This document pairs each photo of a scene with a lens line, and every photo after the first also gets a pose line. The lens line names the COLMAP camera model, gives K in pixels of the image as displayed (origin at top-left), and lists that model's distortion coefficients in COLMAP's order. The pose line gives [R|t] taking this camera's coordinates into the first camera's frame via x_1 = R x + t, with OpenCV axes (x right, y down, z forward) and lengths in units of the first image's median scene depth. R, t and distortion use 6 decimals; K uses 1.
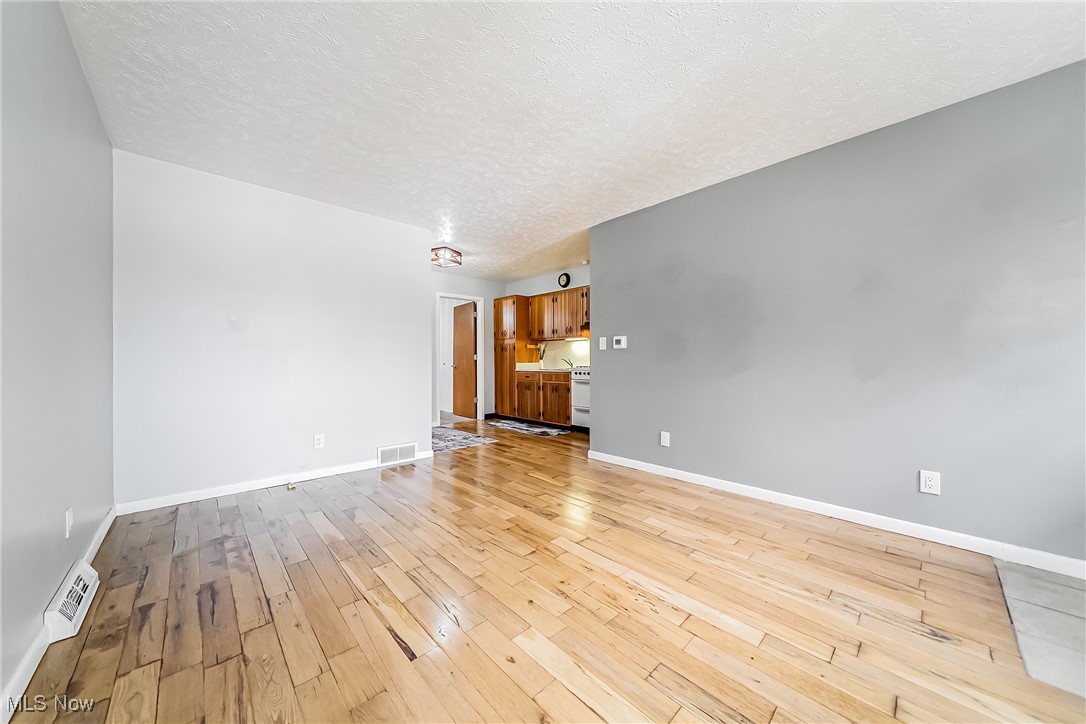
lens RADIAL K [[374.2, 0, 544.9], [0, 374.2, 360.4], [0, 0, 1]] dist [-0.001361, 0.000155]
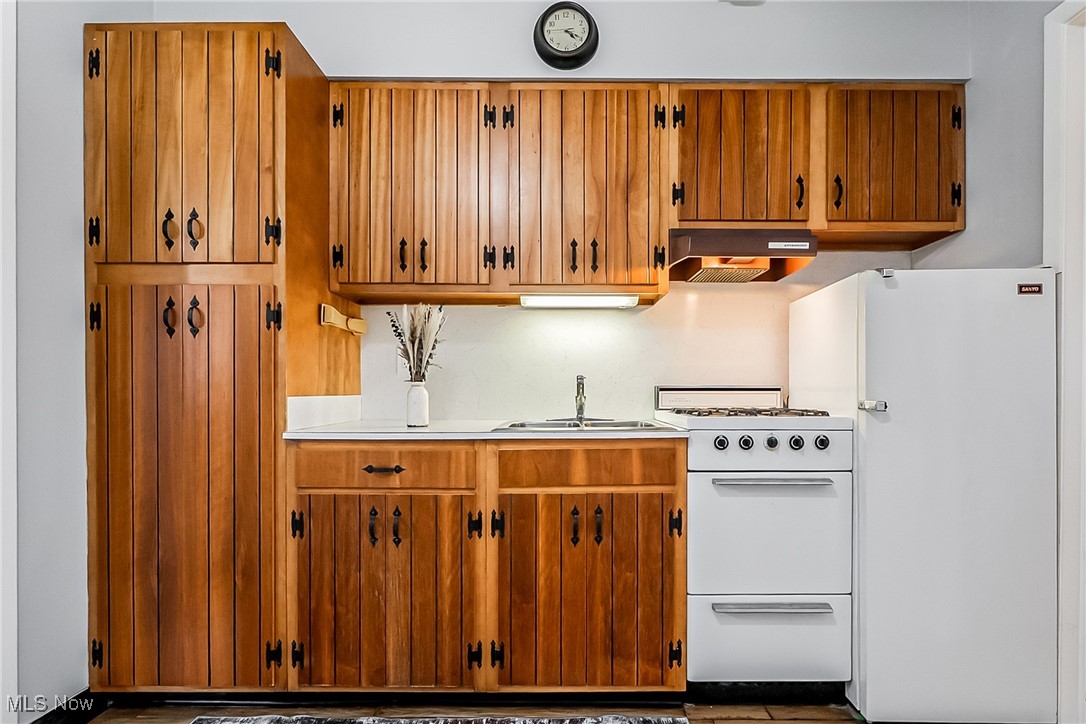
lens RADIAL K [[507.4, 0, 545.5], [0, 507.4, 397.6], [0, 0, 1]] dist [-0.002974, -0.000387]
pose [[0.690008, -0.002459, 0.723798, -0.176787], [-0.001798, 0.999985, 0.005111, 0.005874], [-0.723800, -0.004829, 0.689993, 0.771368]]
